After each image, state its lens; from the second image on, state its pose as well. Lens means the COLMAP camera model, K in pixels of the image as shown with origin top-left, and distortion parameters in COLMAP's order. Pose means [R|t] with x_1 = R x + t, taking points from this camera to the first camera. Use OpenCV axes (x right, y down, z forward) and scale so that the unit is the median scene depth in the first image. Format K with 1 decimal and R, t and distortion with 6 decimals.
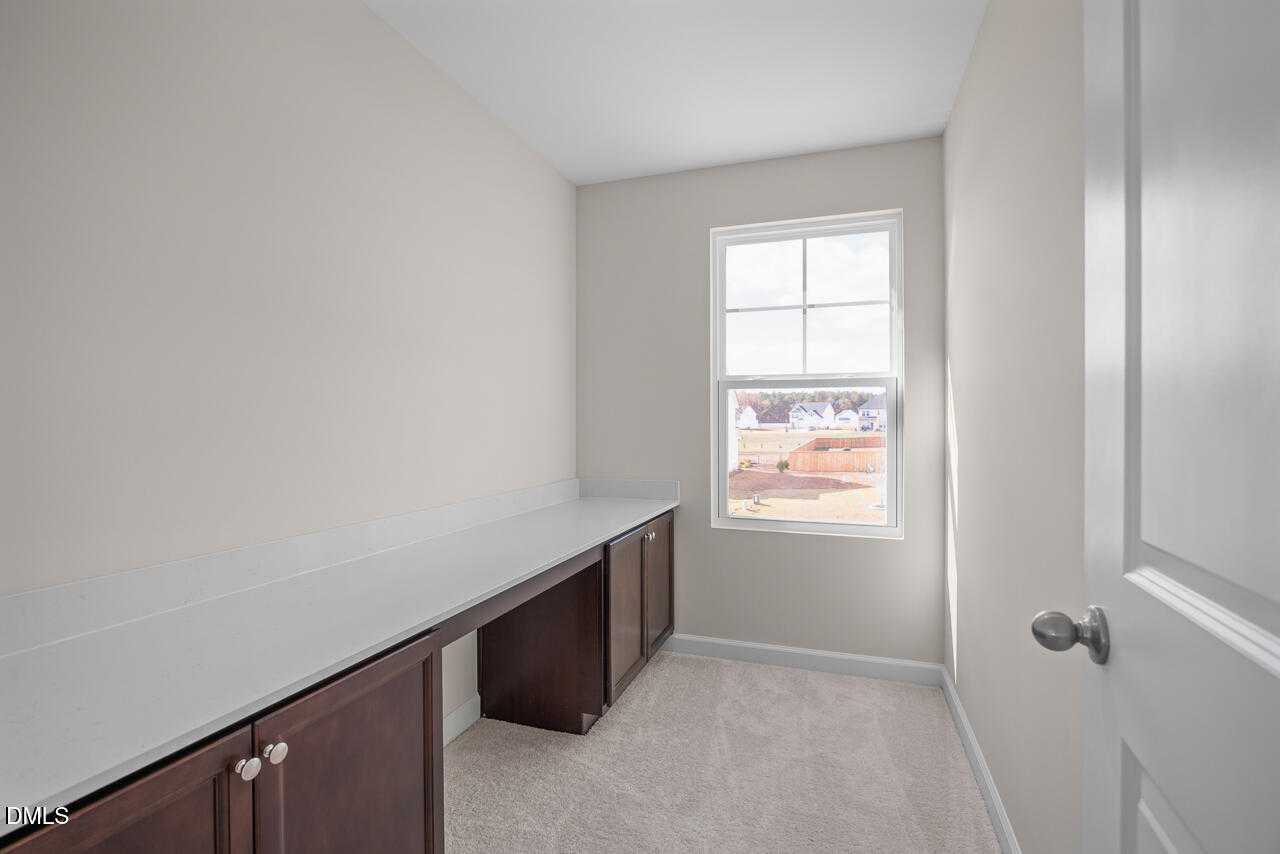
lens RADIAL K [[628.5, 0, 637.3], [0, 628.5, 425.2], [0, 0, 1]] dist [-0.008222, -0.002056]
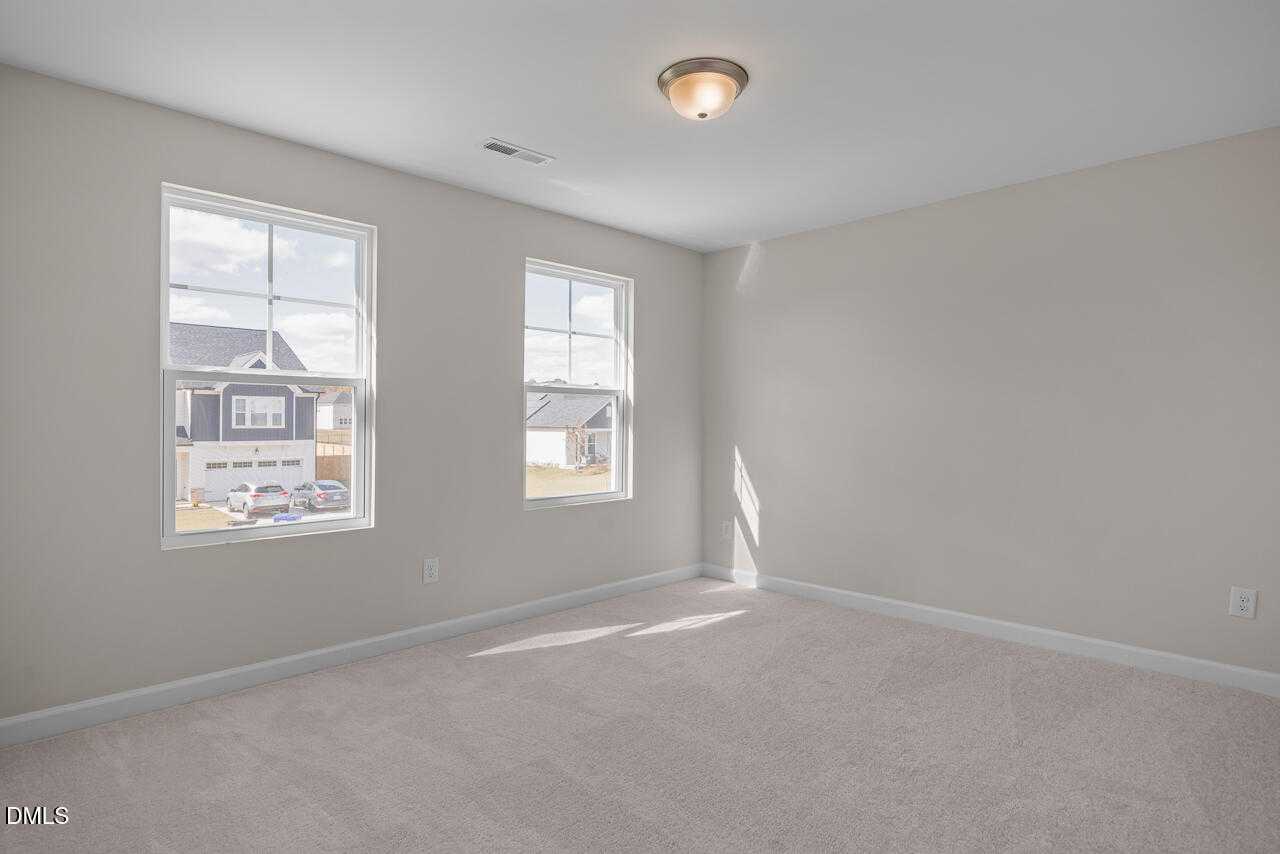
lens RADIAL K [[588.1, 0, 639.3], [0, 588.1, 427.6], [0, 0, 1]] dist [-0.000969, -0.000112]
pose [[0.501073, -0.005583, 0.865387, -0.228456], [-0.000796, 0.999976, 0.006912, -0.000067], [-0.865405, -0.004153, 0.501057, 0.082043]]
